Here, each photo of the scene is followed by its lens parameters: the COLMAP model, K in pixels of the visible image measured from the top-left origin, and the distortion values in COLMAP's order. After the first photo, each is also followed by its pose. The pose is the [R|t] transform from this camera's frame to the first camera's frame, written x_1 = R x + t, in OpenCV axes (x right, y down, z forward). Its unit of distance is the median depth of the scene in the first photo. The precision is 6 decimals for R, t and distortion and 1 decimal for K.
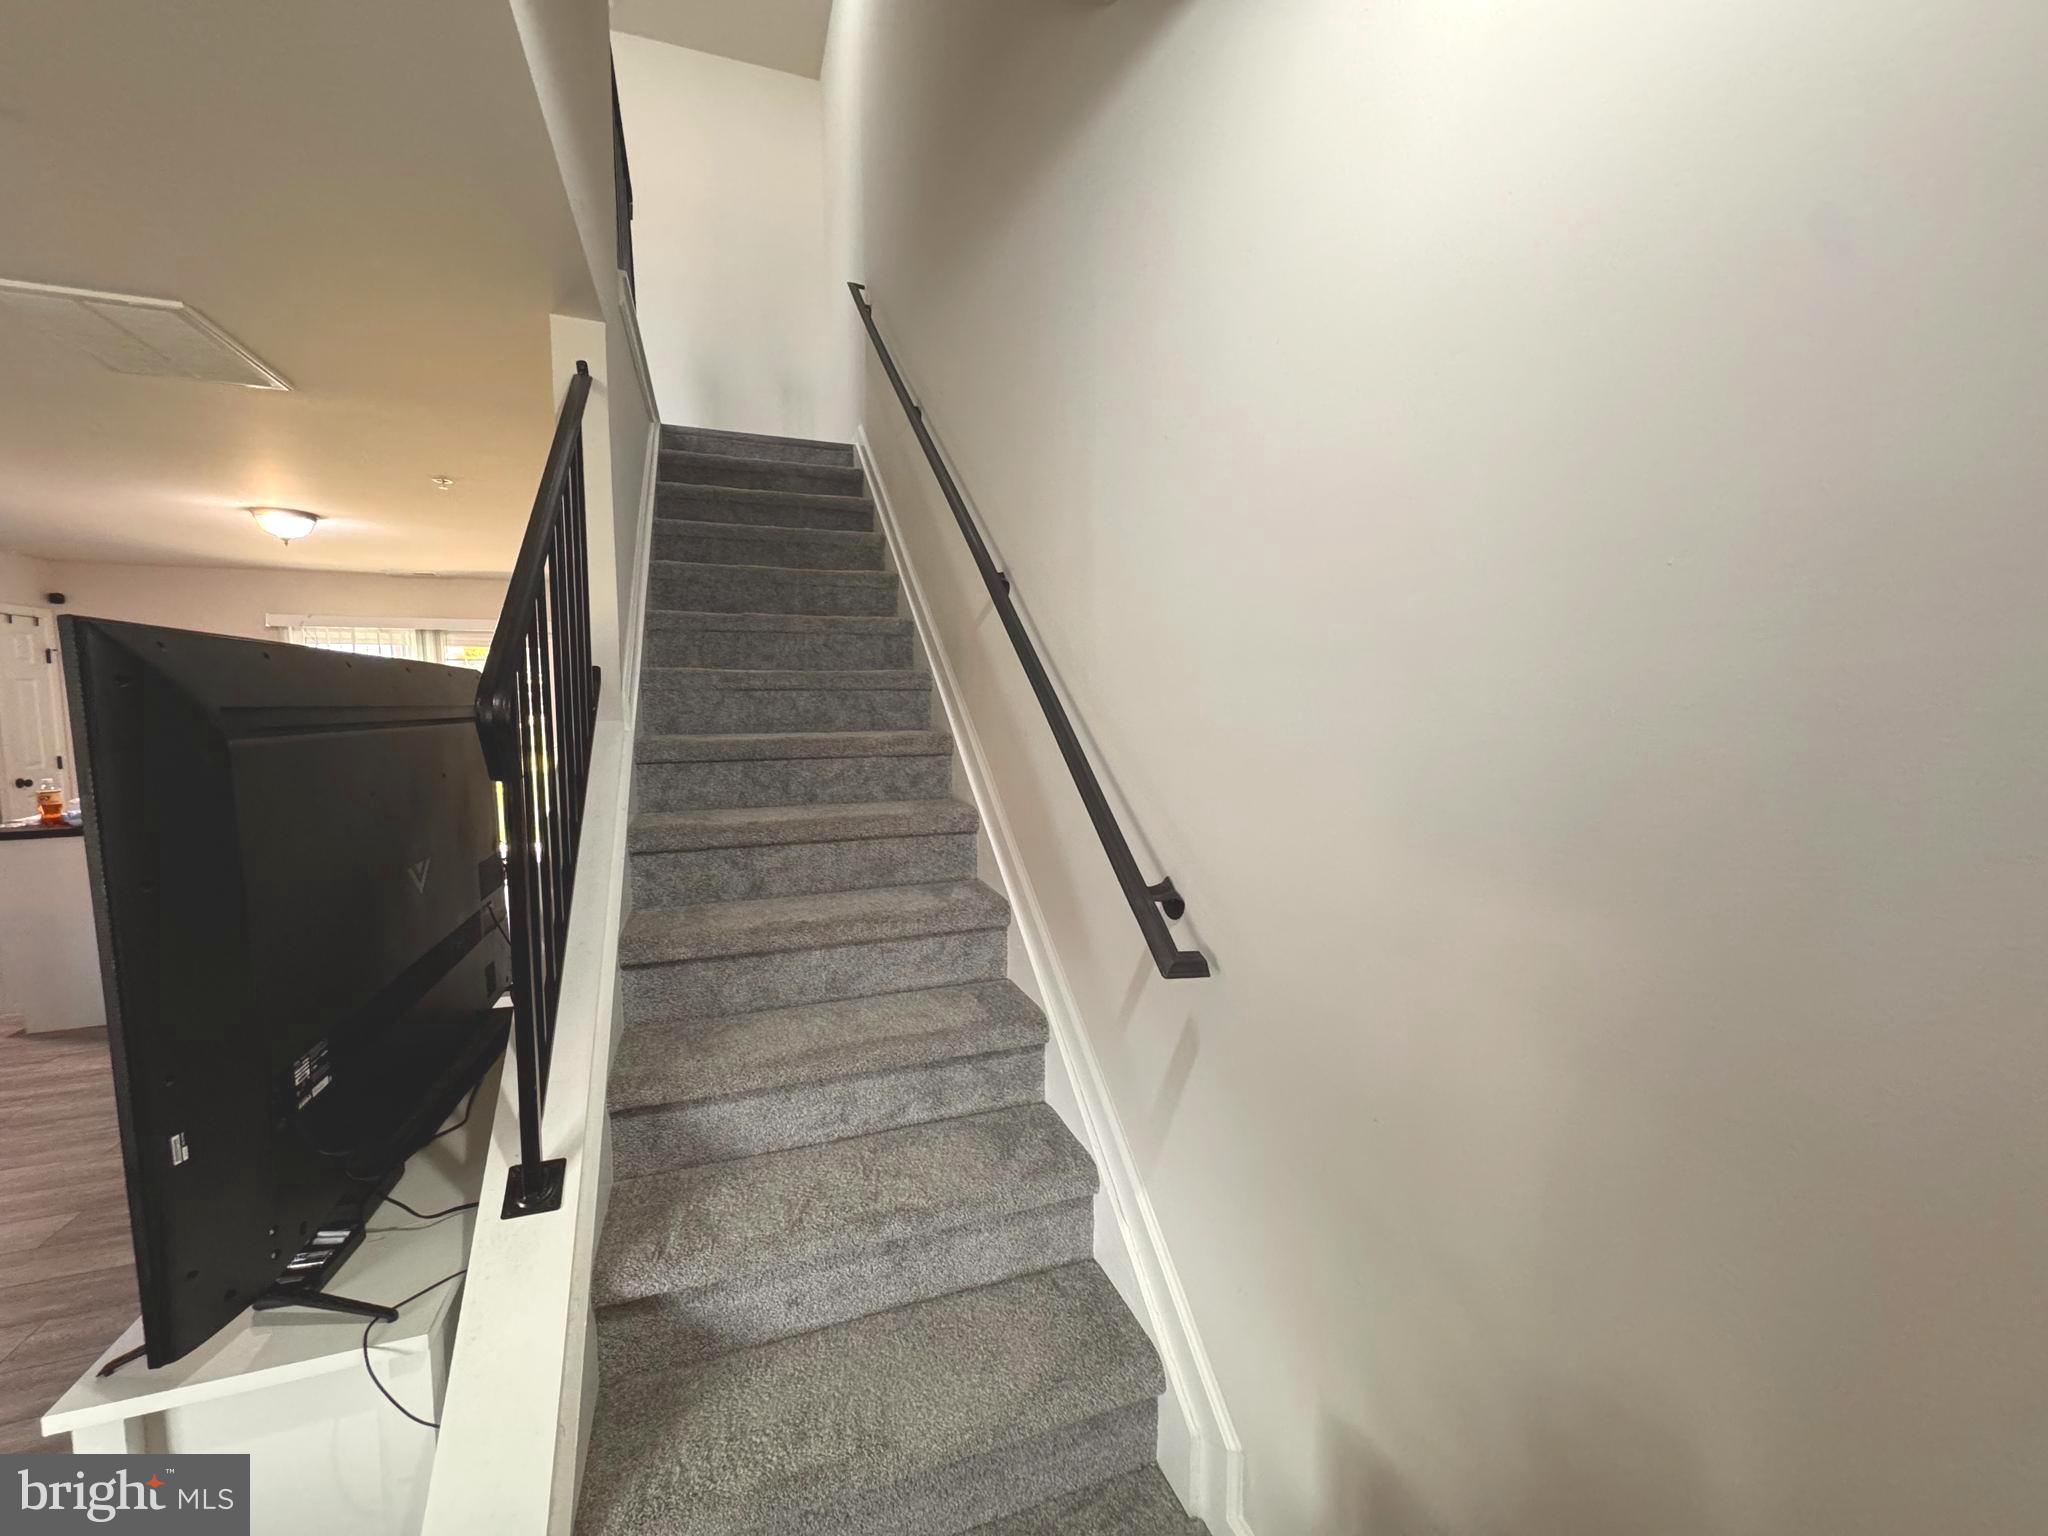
lens RADIAL K [[821.0, 0, 1027.4], [0, 821.0, 768.3], [0, 0, 1]] dist [-0.004676, 0.000022]
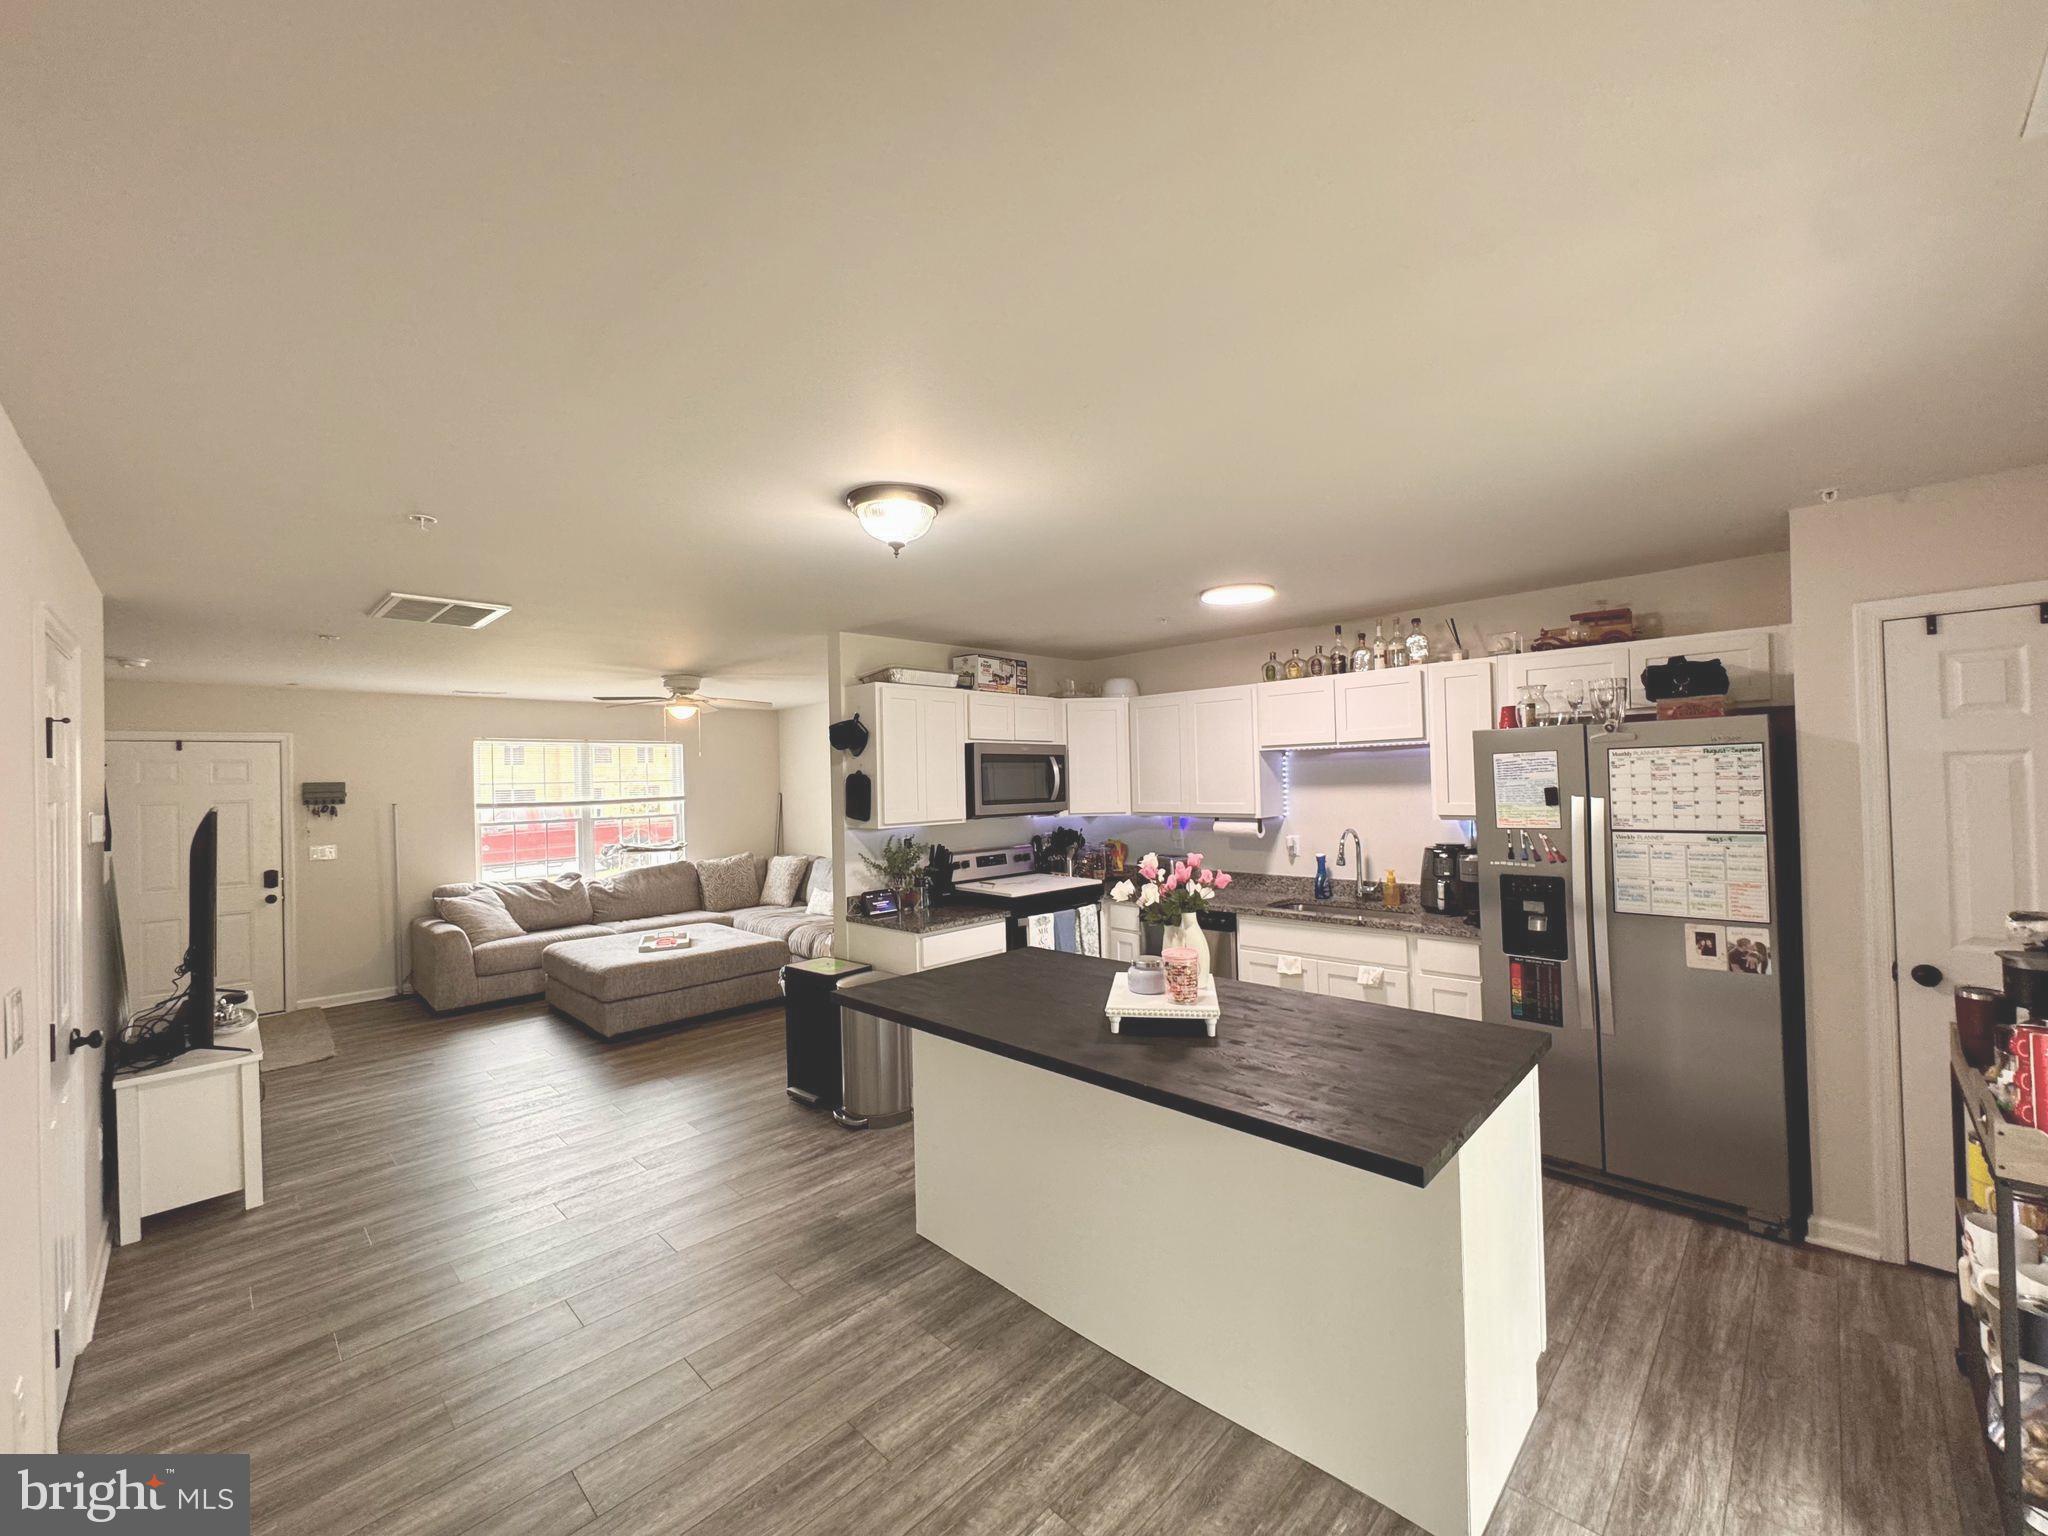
lens RADIAL K [[821.0, 0, 1030.4], [0, 821.0, 771.0], [0, 0, 1]] dist [-0.004676, 0.000022]
pose [[-0.908911, 0.022842, -0.416363, -0.584403], [-0.008478, 0.997280, 0.073221, -0.129788], [0.416903, 0.070081, -0.906245, 1.214027]]
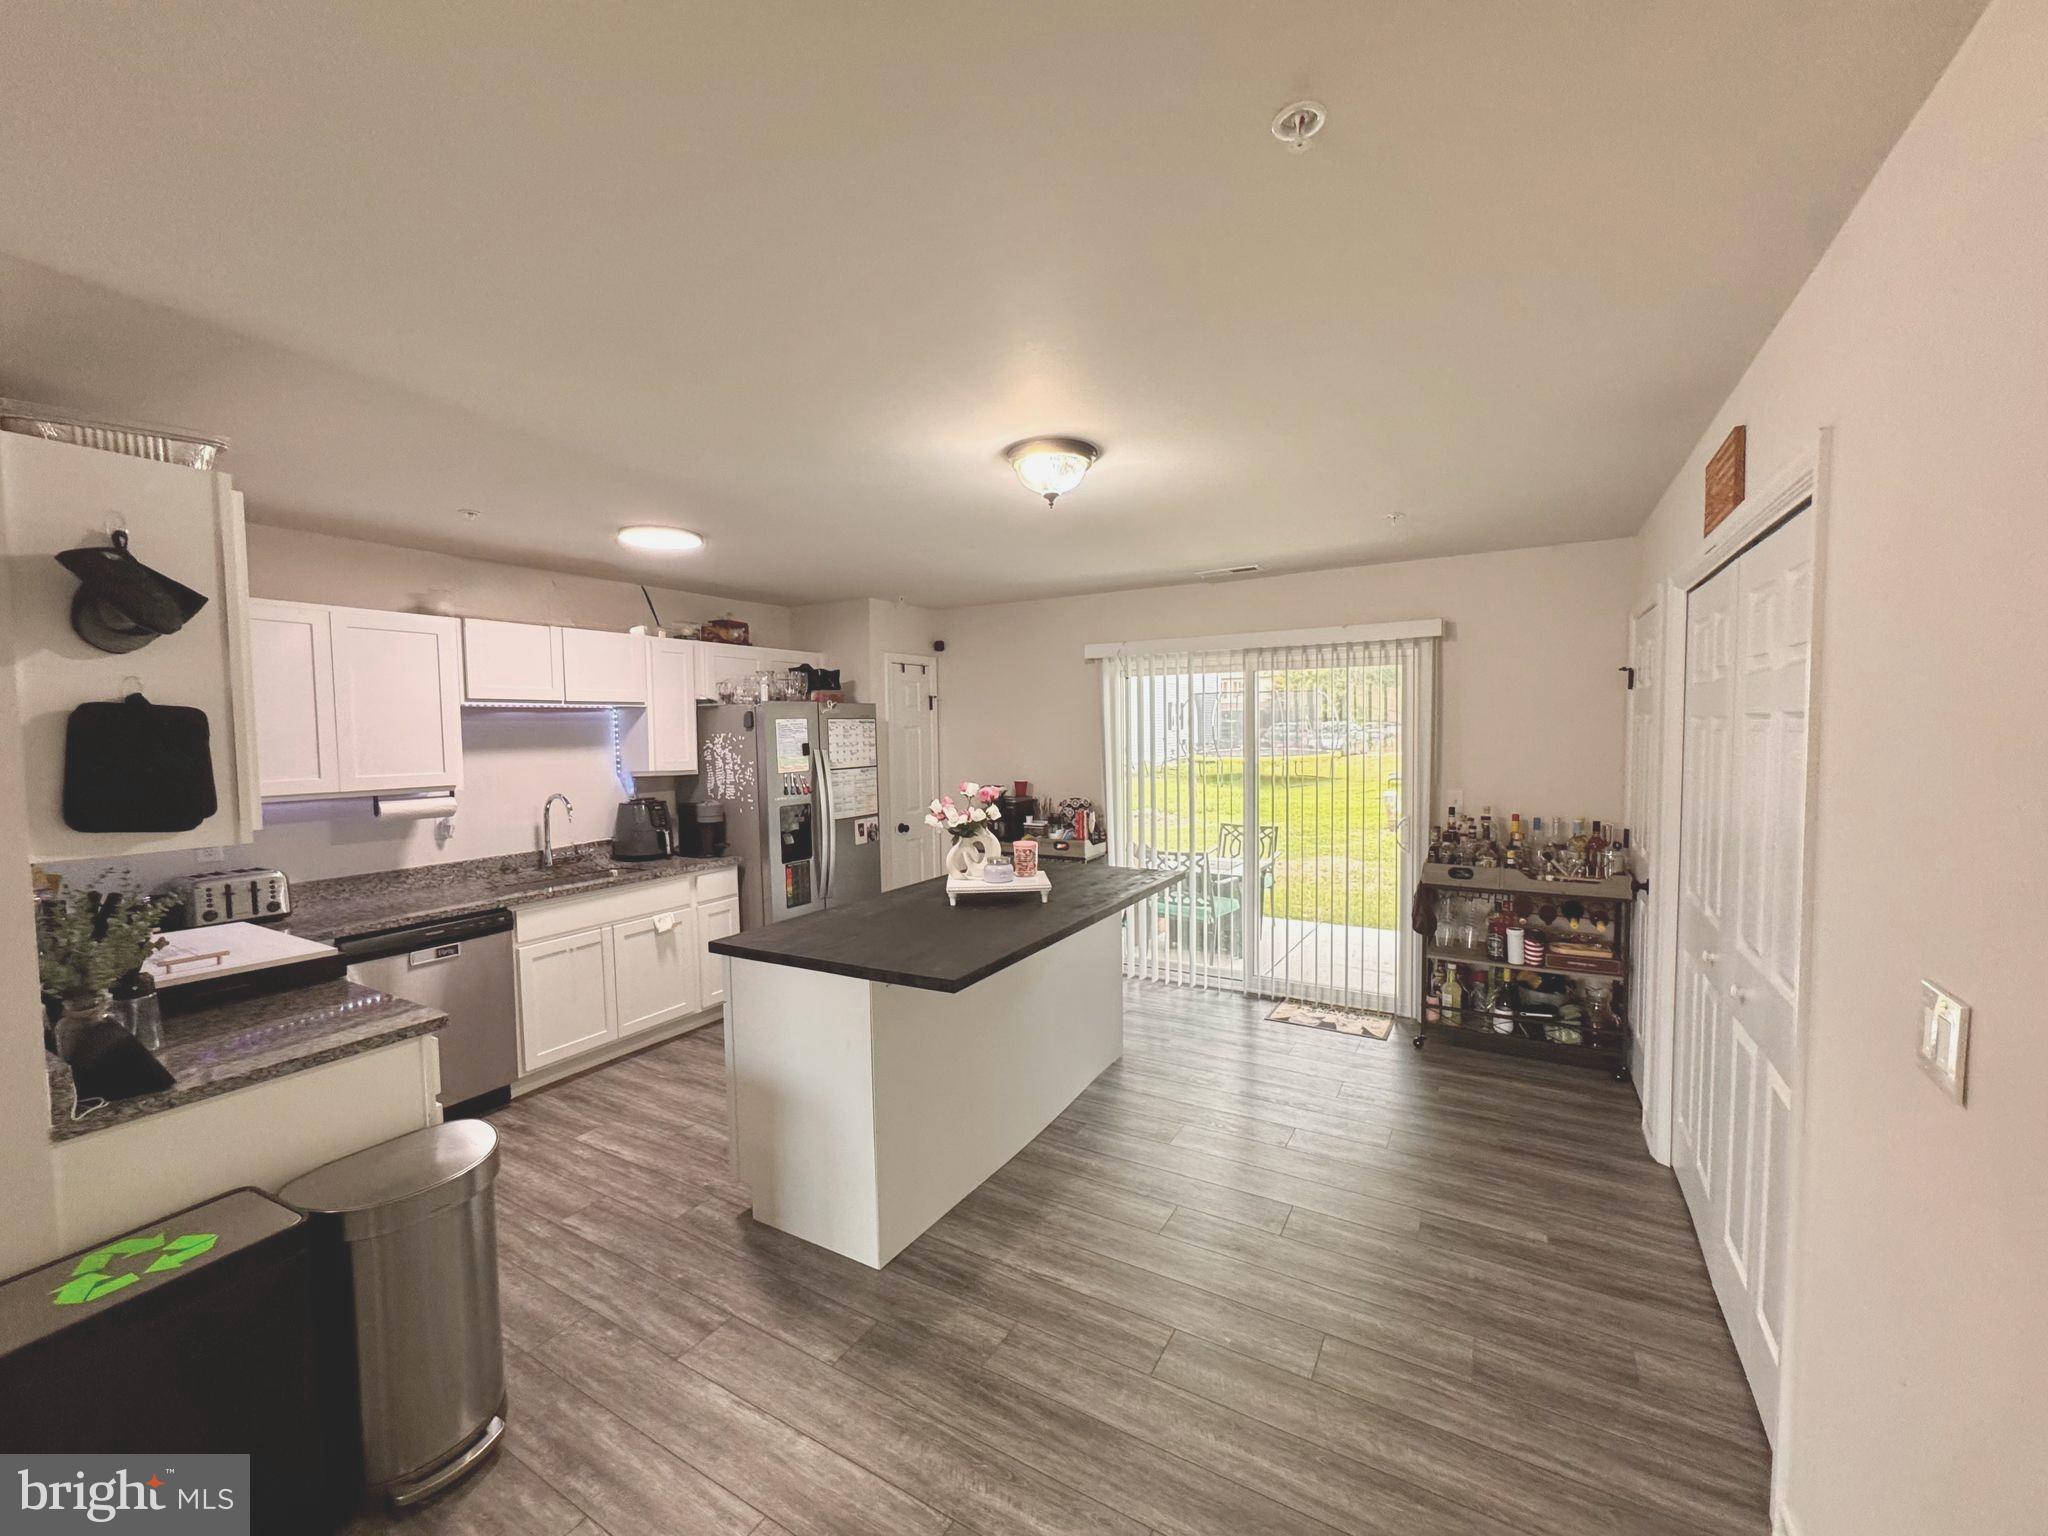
lens RADIAL K [[821.0, 0, 1024.5], [0, 821.0, 770.9], [0, 0, 1]] dist [-0.004676, 0.000022]
pose [[0.627819, 0.032572, -0.777678, -0.344448], [-0.056680, 0.998385, -0.003942, -0.058817], [0.776293, 0.046553, 0.628651, 0.474875]]
